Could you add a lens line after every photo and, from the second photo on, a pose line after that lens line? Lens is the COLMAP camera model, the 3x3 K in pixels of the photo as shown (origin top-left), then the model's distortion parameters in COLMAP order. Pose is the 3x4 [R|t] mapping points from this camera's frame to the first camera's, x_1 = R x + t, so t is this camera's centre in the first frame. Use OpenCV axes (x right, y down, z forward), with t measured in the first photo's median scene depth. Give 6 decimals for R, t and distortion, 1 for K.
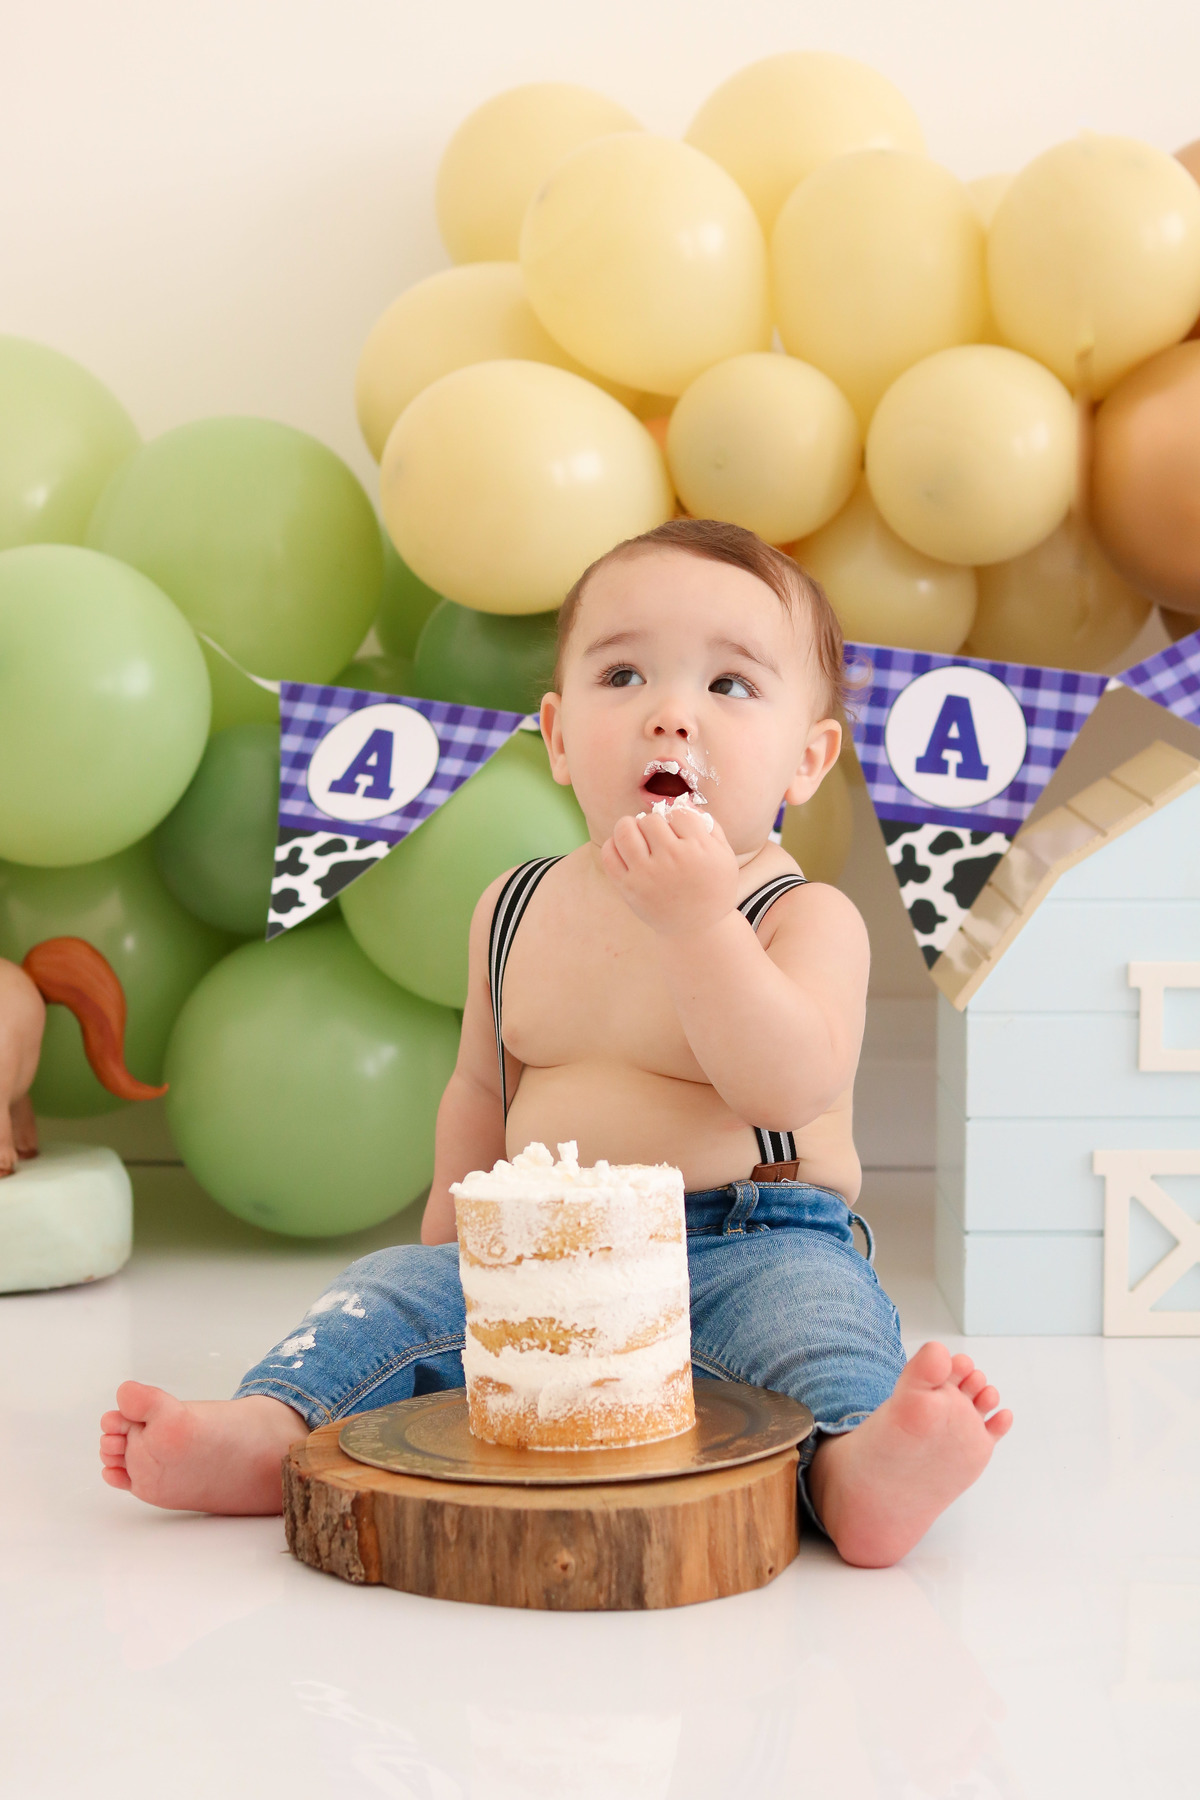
lens RADIAL K [[4101.4, 0, 646.9], [0, 4101.4, 806.9], [0, 0, 1]] dist [0.021106, 0.000000]
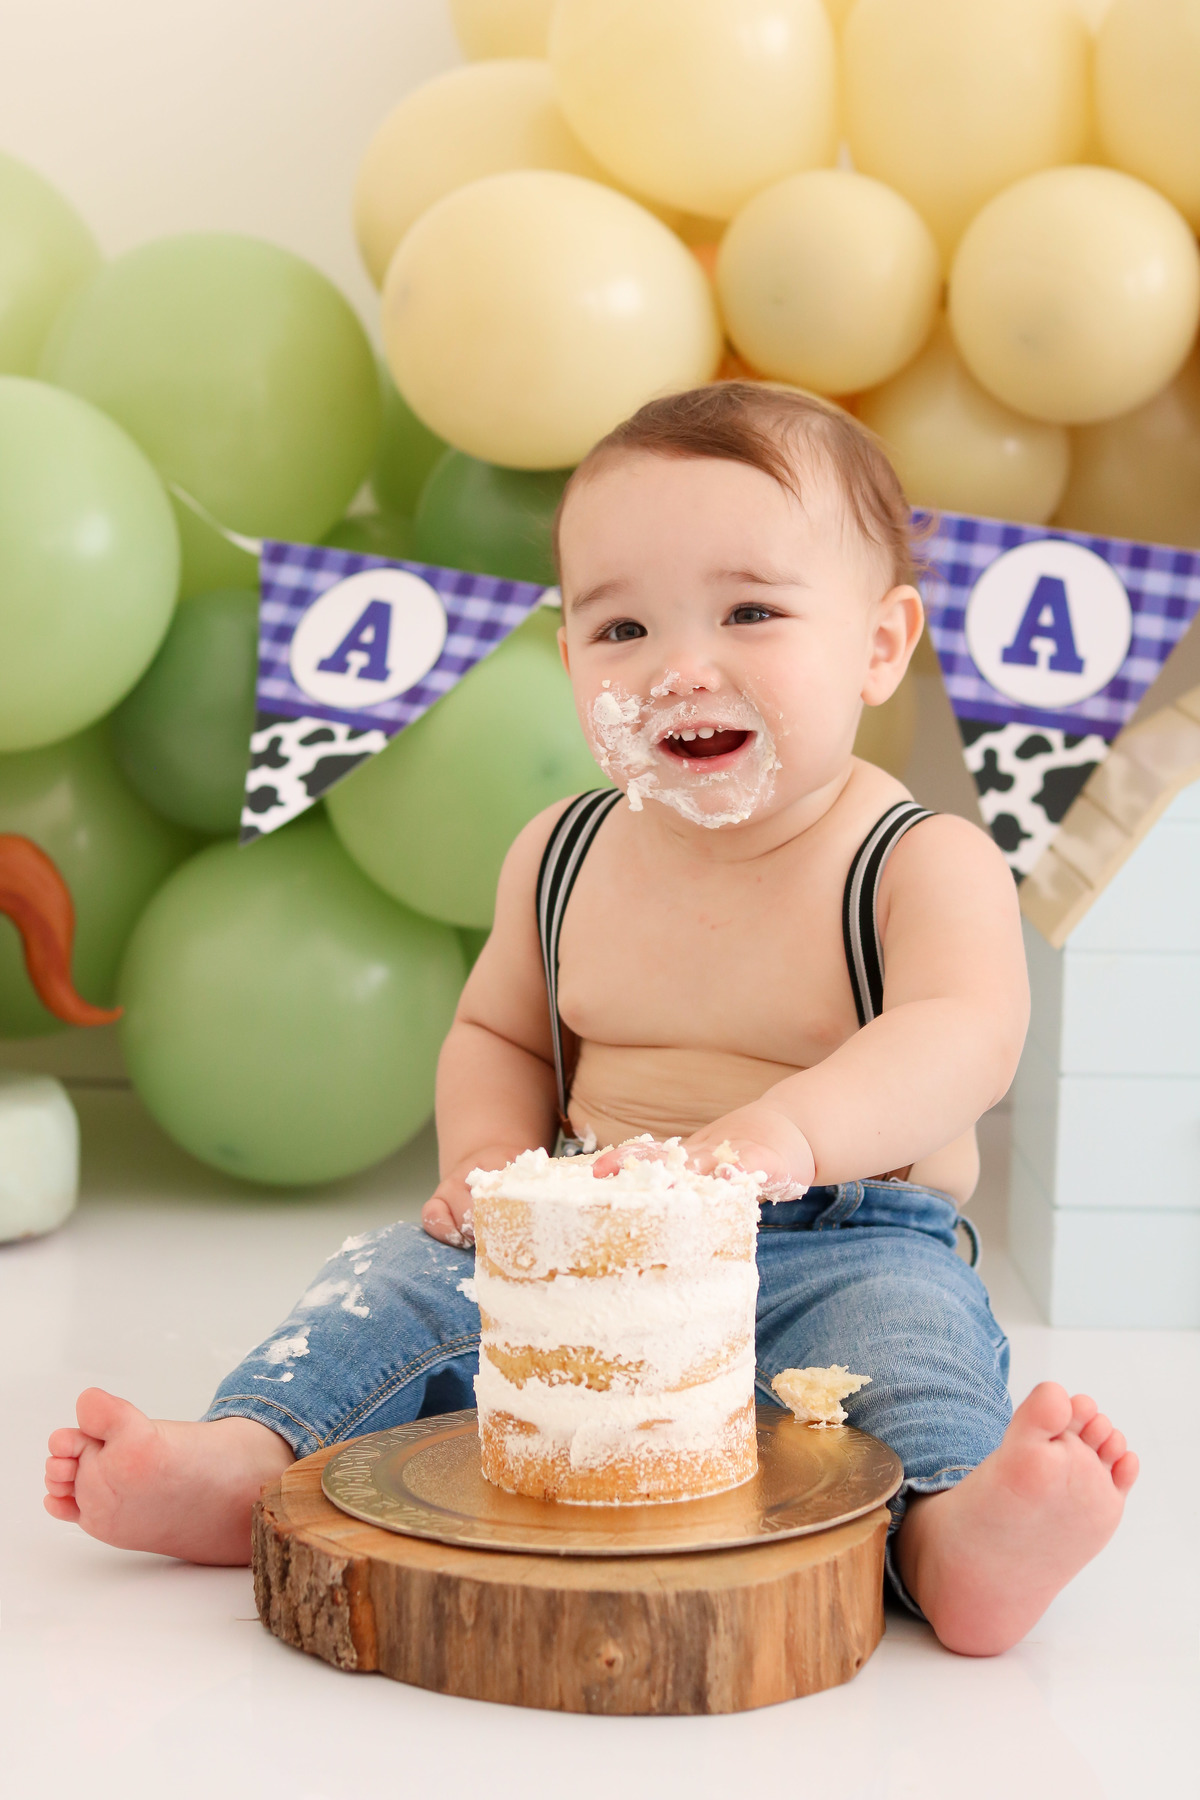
lens RADIAL K [[4101.4, 0, 650.9], [0, 4101.4, 867.3], [0, 0, 1]] dist [0.021106, 0.000000]
pose [[0.999703, 0.021304, 0.011818, -0.016917], [-0.021925, 0.998240, 0.055105, -0.011653], [-0.010623, -0.055347, 0.998411, 0.141990]]
